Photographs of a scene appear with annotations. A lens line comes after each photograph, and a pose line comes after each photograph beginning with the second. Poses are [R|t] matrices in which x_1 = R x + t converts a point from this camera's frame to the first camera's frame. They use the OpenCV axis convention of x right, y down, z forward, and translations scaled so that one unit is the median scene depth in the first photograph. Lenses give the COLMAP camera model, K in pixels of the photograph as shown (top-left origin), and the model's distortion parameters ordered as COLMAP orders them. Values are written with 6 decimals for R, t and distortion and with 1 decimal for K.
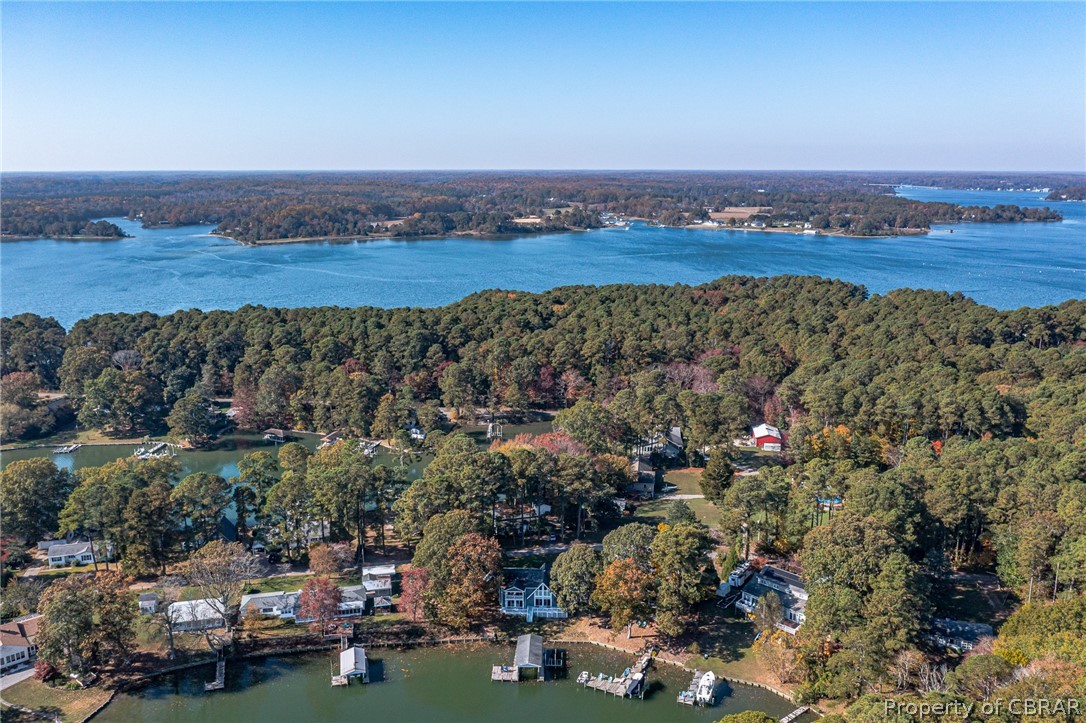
lens RADIAL K [[869.7, 0, 541.0], [0, 869.7, 363.4], [0, 0, 1]] dist [-0.027104, 0.003451]
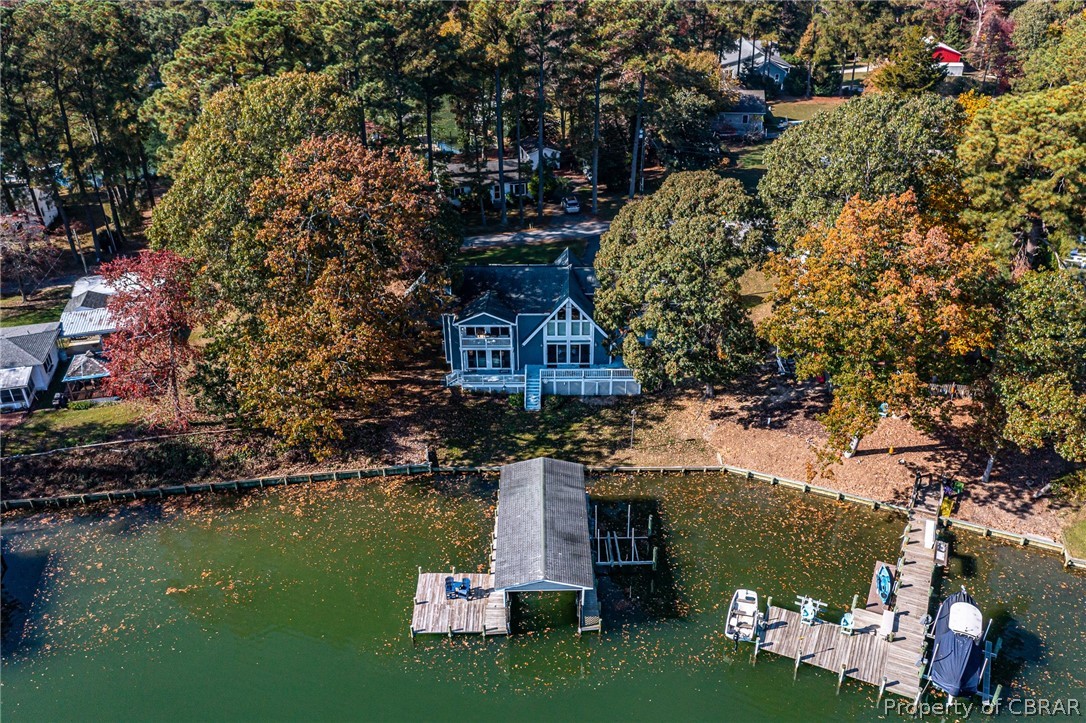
lens RADIAL K [[869.7, 0, 543.9], [0, 869.7, 361.4], [0, 0, 1]] dist [-0.027104, 0.003451]
pose [[0.999153, -0.027761, 0.030378, -0.019199], [0.018215, 0.960284, 0.278430, 0.190023], [-0.036901, -0.277641, 0.959976, 0.698865]]
